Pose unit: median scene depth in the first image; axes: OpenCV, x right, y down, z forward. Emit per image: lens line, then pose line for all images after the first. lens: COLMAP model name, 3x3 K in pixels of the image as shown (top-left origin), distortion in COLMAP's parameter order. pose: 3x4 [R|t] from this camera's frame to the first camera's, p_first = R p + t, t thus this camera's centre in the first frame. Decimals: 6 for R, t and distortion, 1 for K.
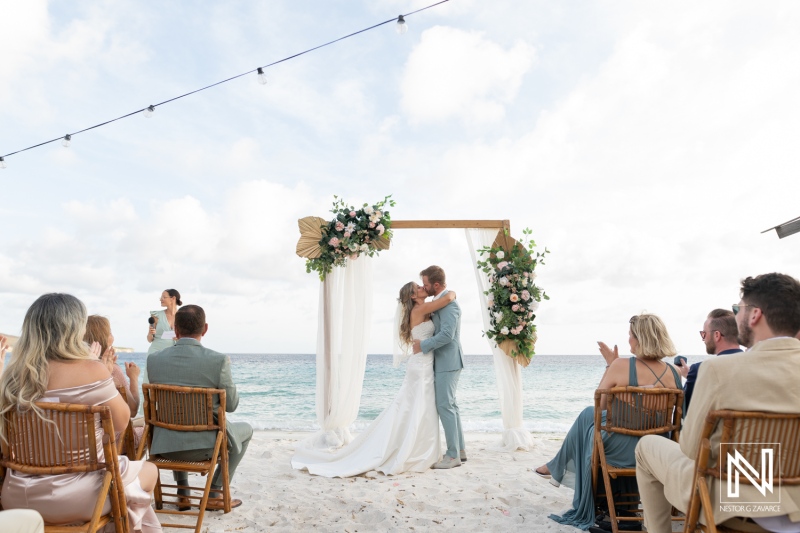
lens RADIAL K [[543.9, 0, 395.5], [0, 543.9, 280.7], [0, 0, 1]] dist [-0.037754, 0.009864]
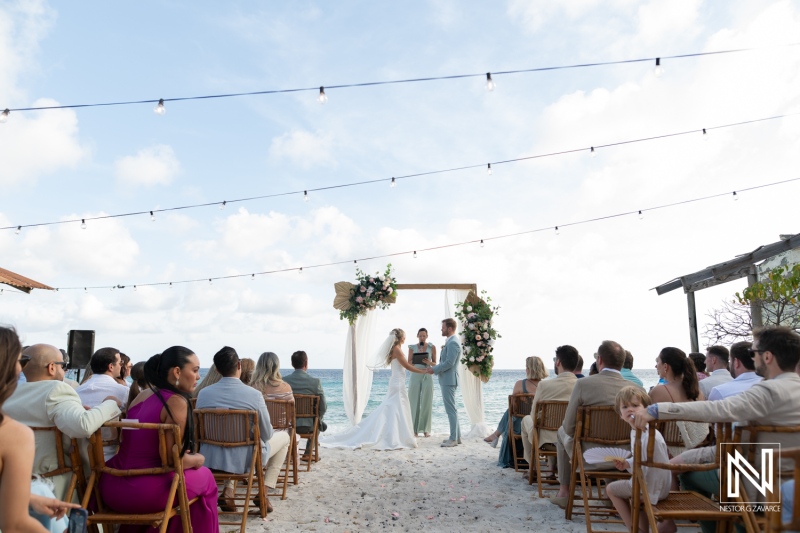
lens RADIAL K [[543.9, 0, 394.0], [0, 543.9, 279.9], [0, 0, 1]] dist [-0.037754, 0.009864]
pose [[0.999877, 0.000218, 0.015651, -0.041106], [0.000210, 0.999626, -0.027349, -0.085724], [-0.015651, 0.027348, 0.999503, -0.511951]]
